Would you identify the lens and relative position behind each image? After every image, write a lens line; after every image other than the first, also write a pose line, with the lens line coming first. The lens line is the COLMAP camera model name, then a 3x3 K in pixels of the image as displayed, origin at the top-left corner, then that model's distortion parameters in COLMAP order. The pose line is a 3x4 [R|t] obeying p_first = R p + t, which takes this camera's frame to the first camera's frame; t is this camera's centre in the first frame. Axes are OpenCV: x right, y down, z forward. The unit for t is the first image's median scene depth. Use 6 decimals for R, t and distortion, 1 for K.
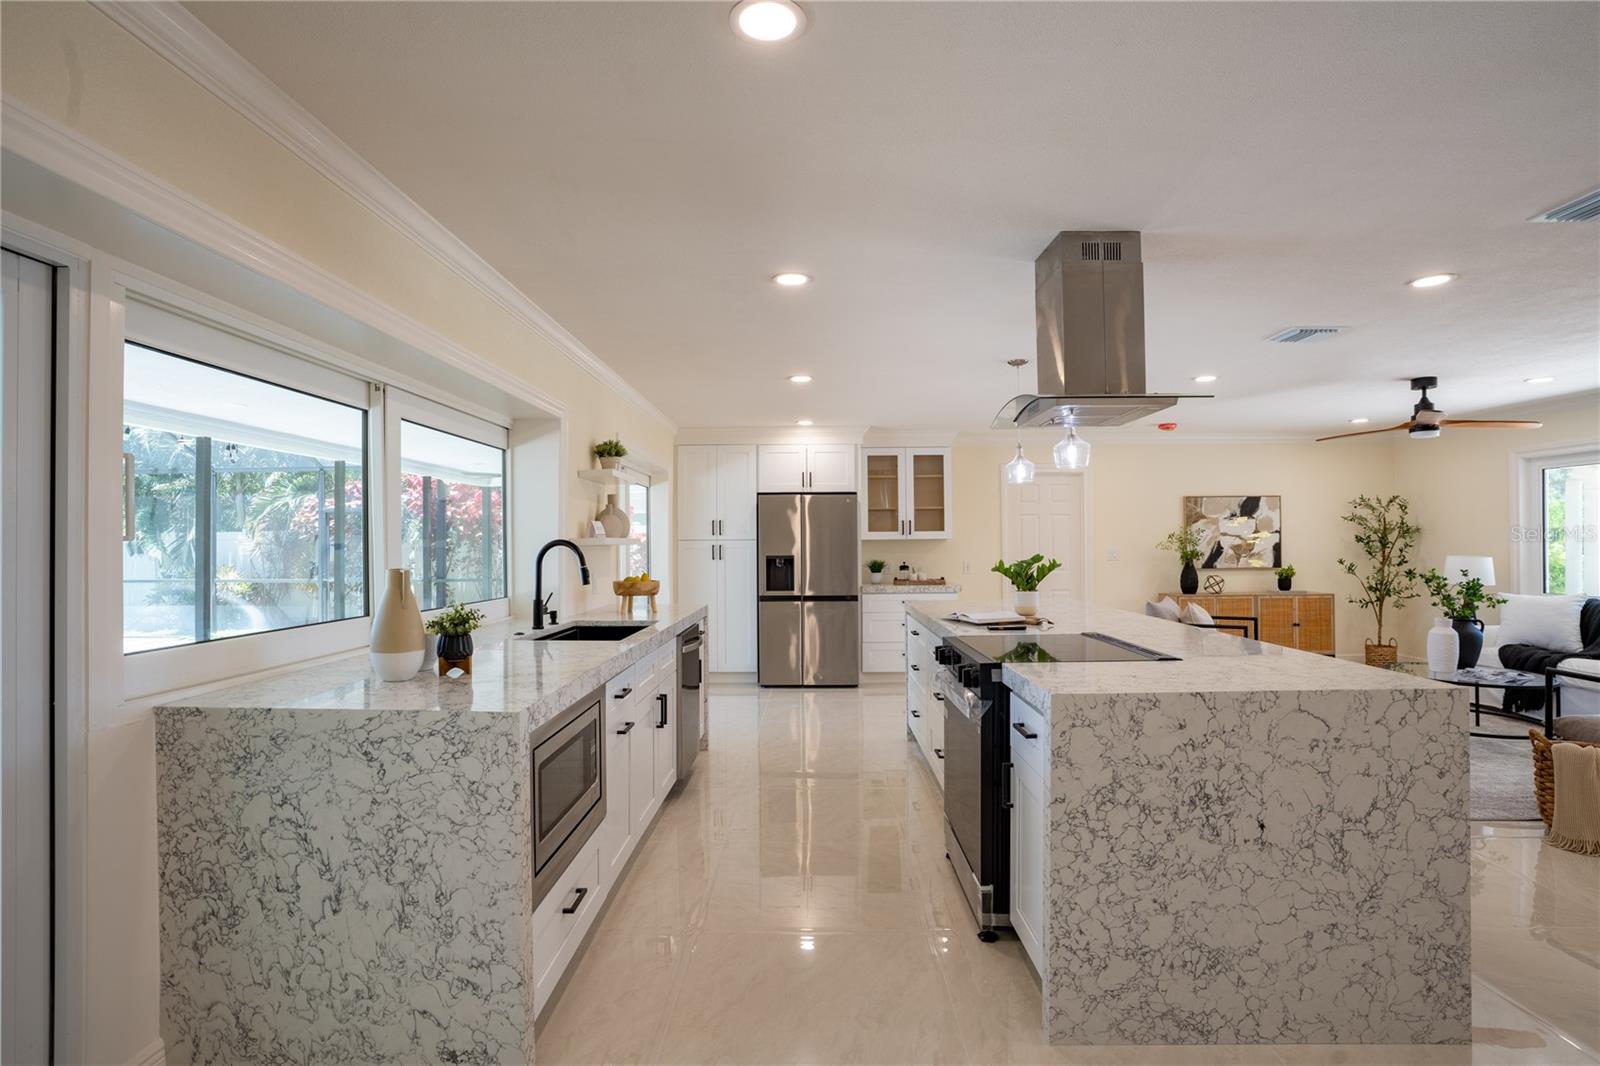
lens RADIAL K [[789.1, 0, 793.4], [0, 789.1, 533.3], [0, 0, 1]] dist [-0.079621, 0.036542]
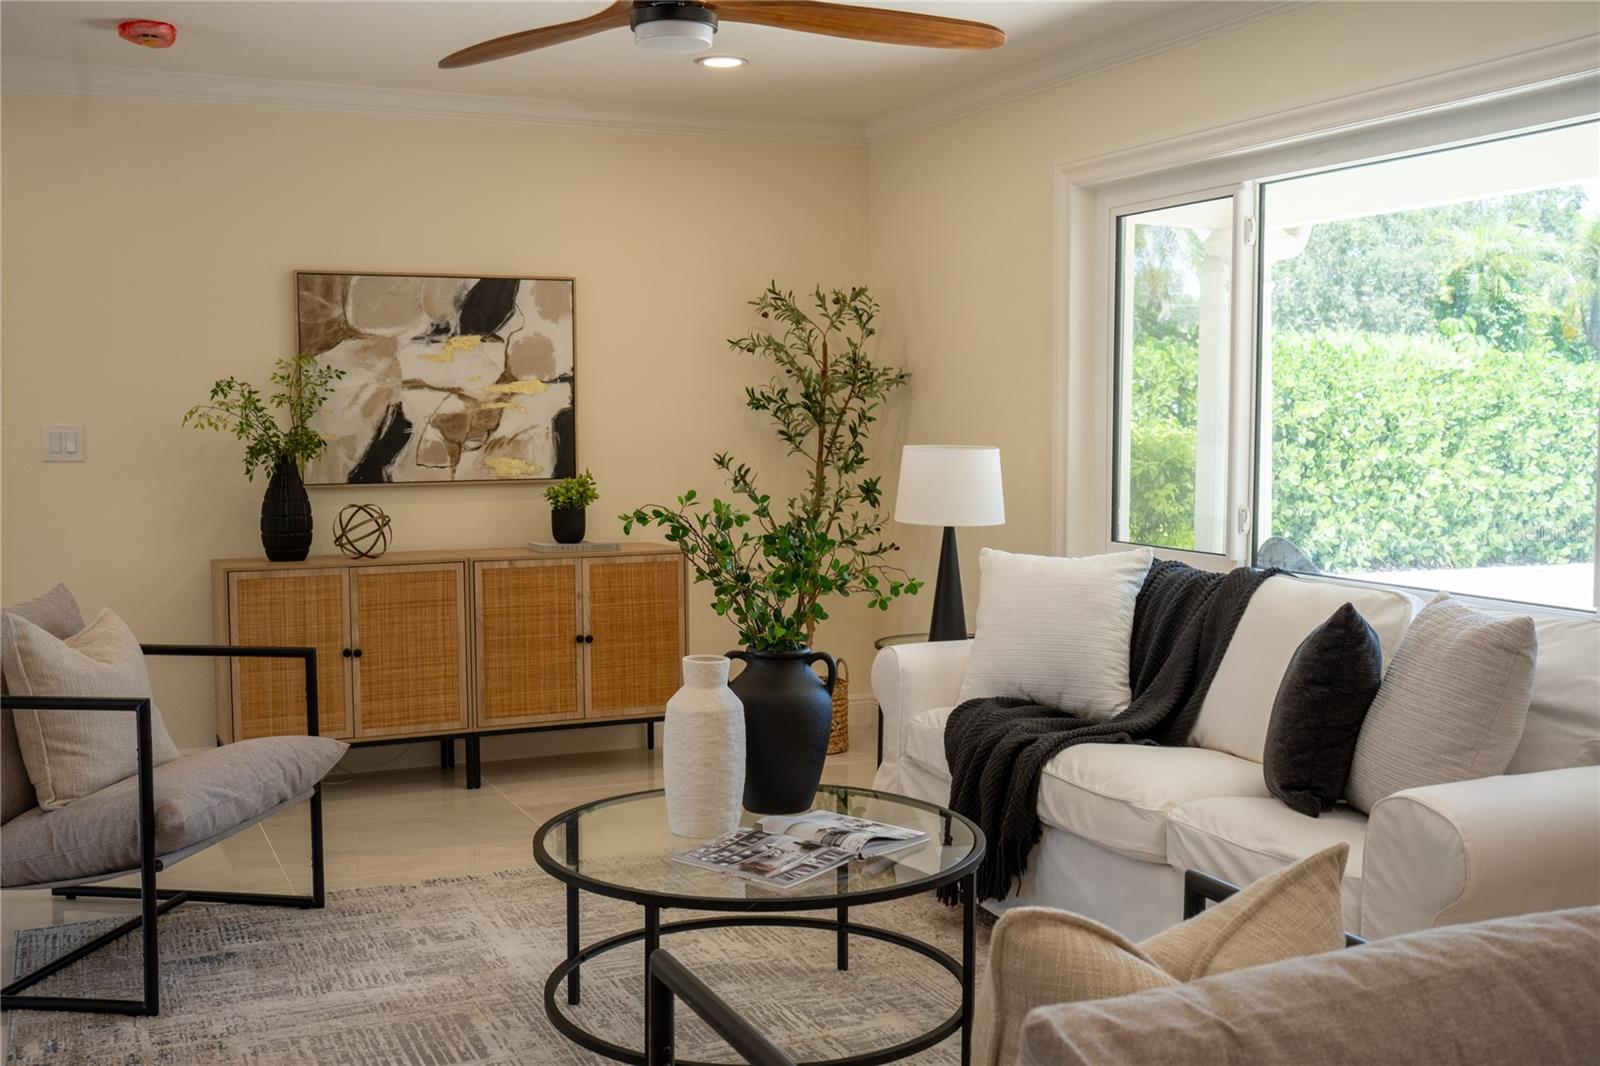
lens RADIAL K [[1607.6, 0, 800.1], [0, 1607.6, 534.0], [0, 0, 1]] dist [-0.024139, 0.000000]
pose [[0.899853, -0.029279, 0.435209, 0.424669], [-0.008056, 0.996459, 0.083694, 0.006792], [-0.436118, -0.078819, 0.896431, 0.287924]]
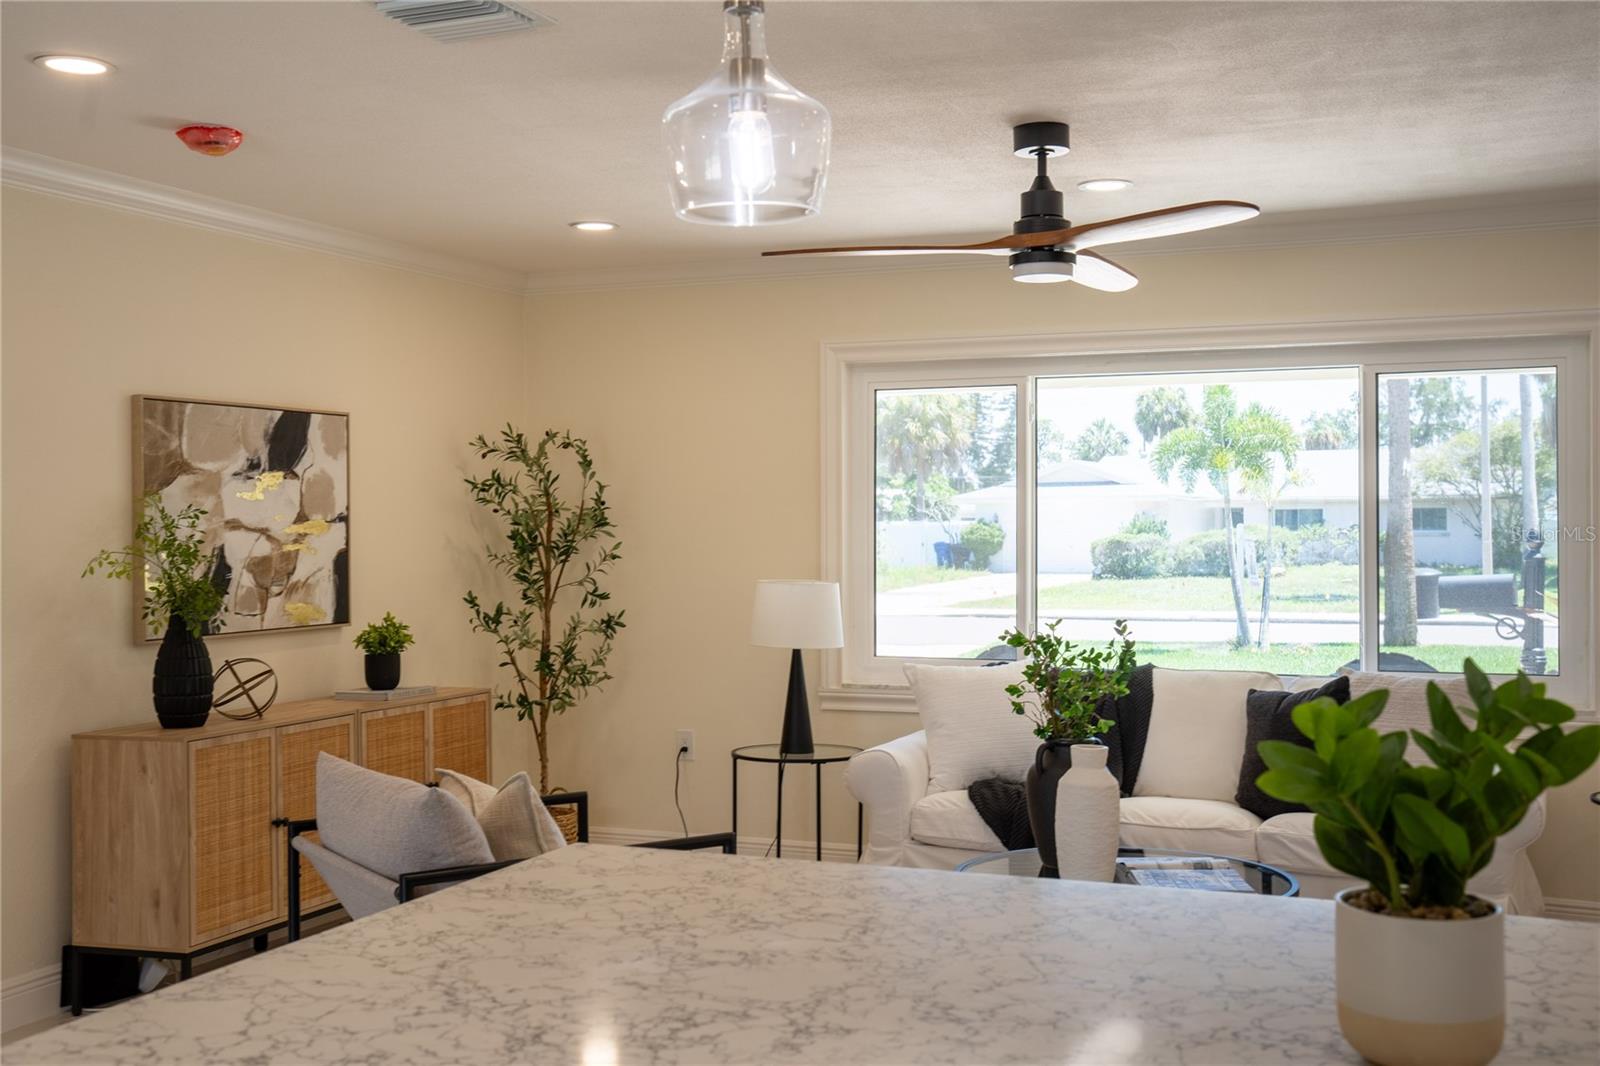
lens RADIAL K [[1783.4, 0, 794.2], [0, 1783.4, 529.8], [0, 0, 1]] dist [0.043836, 0.000000]
pose [[0.366779, 0.002715, 0.930304, -0.041192], [-0.008867, 0.999961, 0.000577, 0.000772], [-0.930266, -0.008461, 0.366789, 0.554013]]
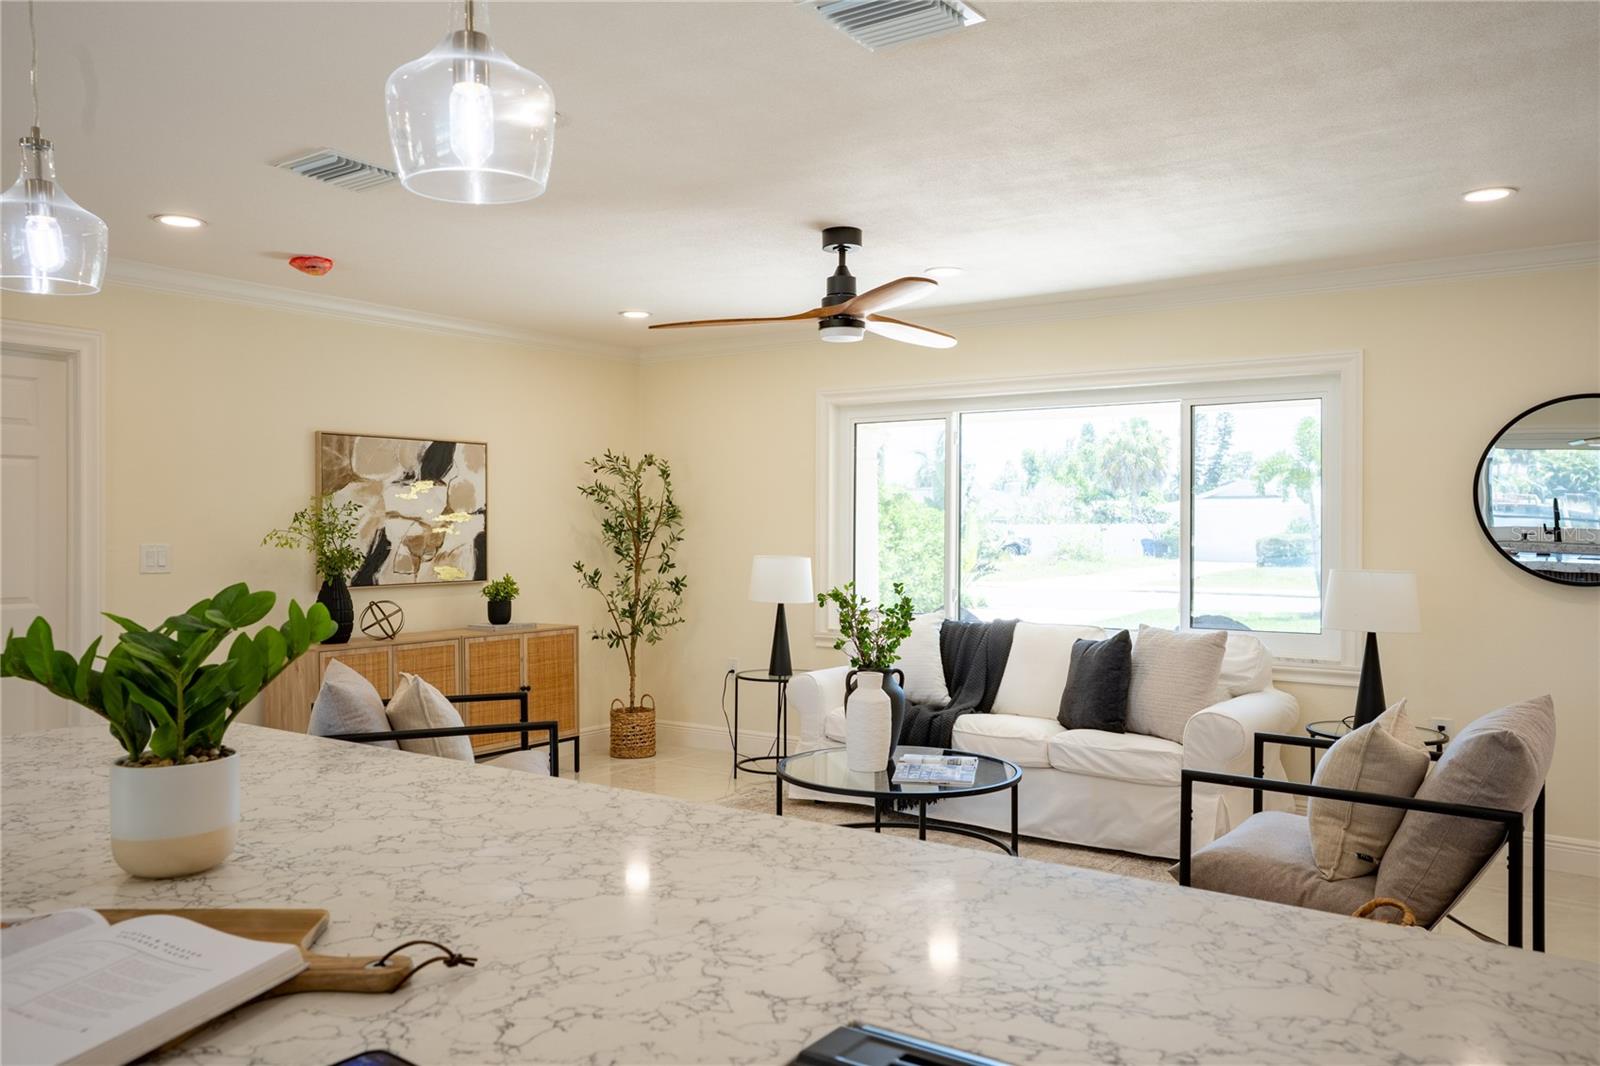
lens RADIAL K [[1222.4, 0, 792.7], [0, 1222.4, 539.3], [0, 0, 1]] dist [0.015274, 0.008500]
pose [[0.564509, -0.001132, 0.825426, 0.065422], [-0.014756, 0.999825, 0.011463, 0.004321], [-0.825295, -0.018651, 0.564393, 0.377669]]
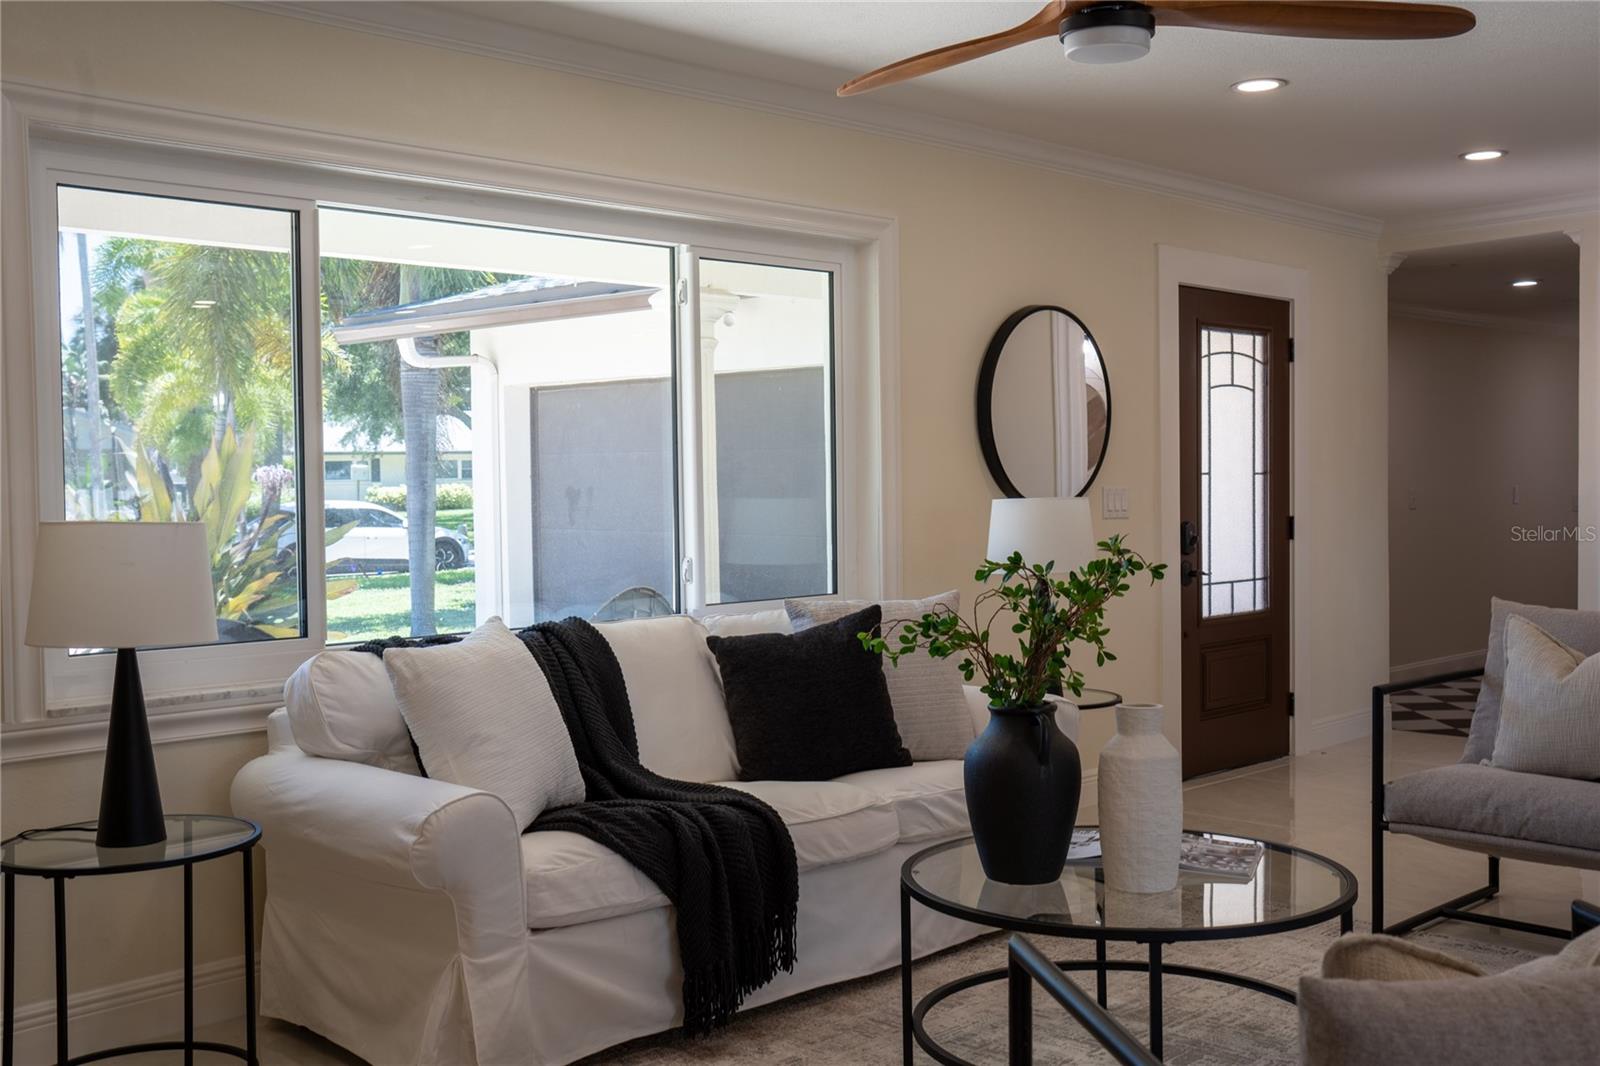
lens RADIAL K [[1690.7, 0, 764.2], [0, 1690.7, 515.5], [0, 0, 1]] dist [0.104450, 0.000000]
pose [[-0.709422, -0.014639, 0.704632, 0.342329], [0.000909, 0.999764, 0.021686, 0.014808], [-0.704783, 0.016025, -0.709242, 1.080647]]
